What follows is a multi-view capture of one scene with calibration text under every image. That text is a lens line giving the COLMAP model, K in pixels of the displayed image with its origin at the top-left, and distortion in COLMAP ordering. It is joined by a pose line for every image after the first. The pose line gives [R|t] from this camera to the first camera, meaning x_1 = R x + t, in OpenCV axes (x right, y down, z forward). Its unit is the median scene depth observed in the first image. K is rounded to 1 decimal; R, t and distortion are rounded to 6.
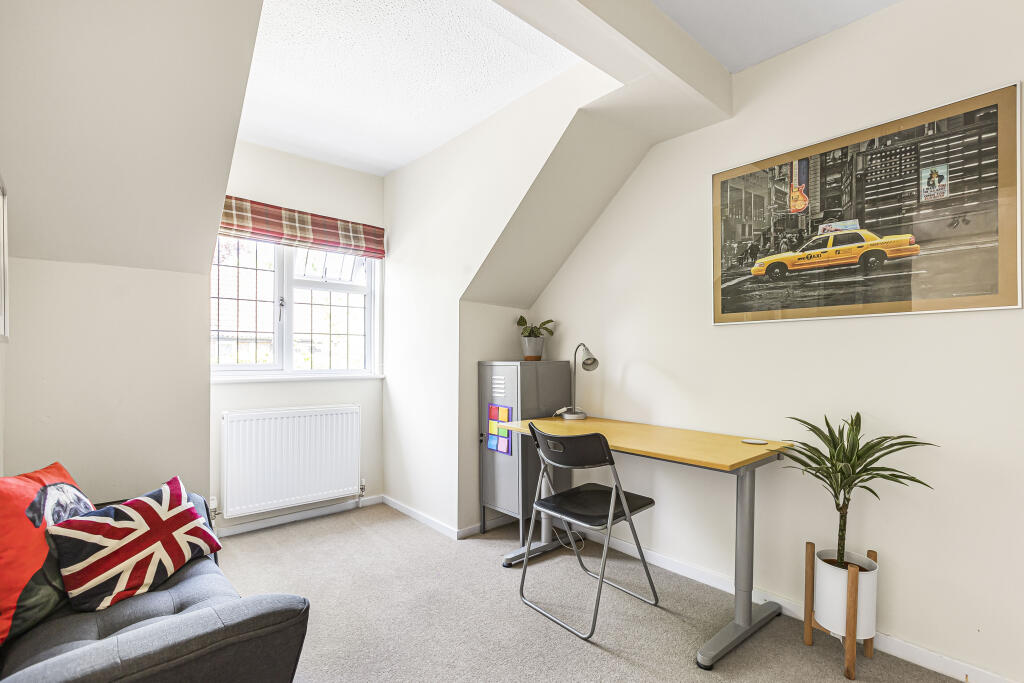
lens RADIAL K [[487.5, 0, 513.4], [0, 487.5, 361.6], [0, 0, 1]] dist [0.026944, 0.000345]
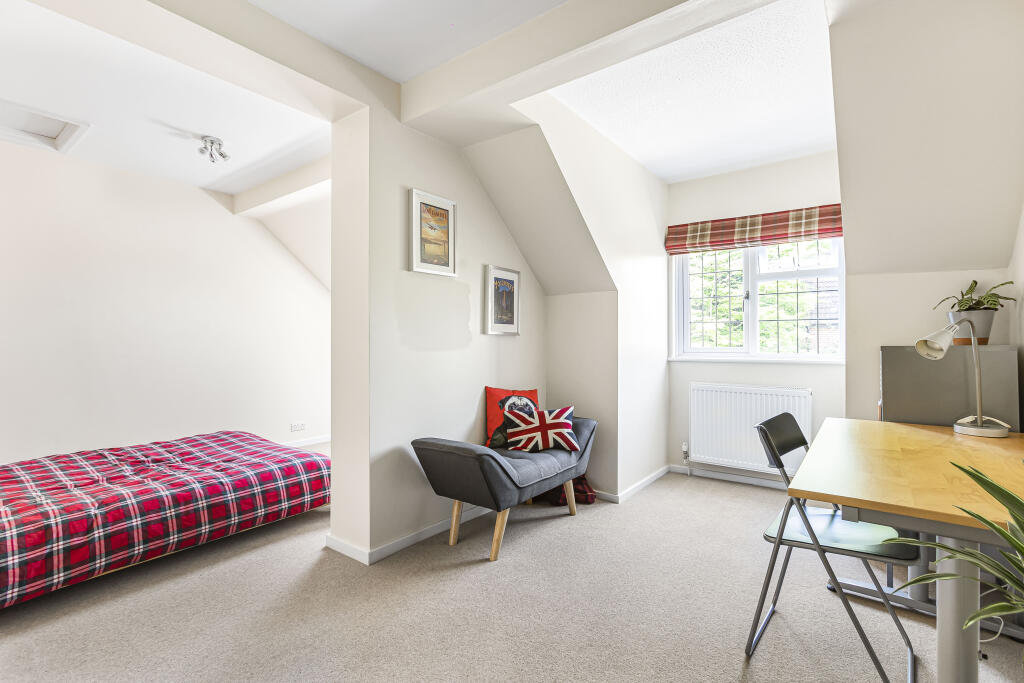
lens RADIAL K [[466.7, 0, 516.0], [0, 466.7, 338.8], [0, 0, 1]] dist [0.000049, 0.000450]
pose [[0.214943, -0.008264, -0.976592, 1.085512], [-0.009431, 0.999900, -0.010537, 0.002260], [0.976581, 0.011475, 0.214843, 0.468199]]
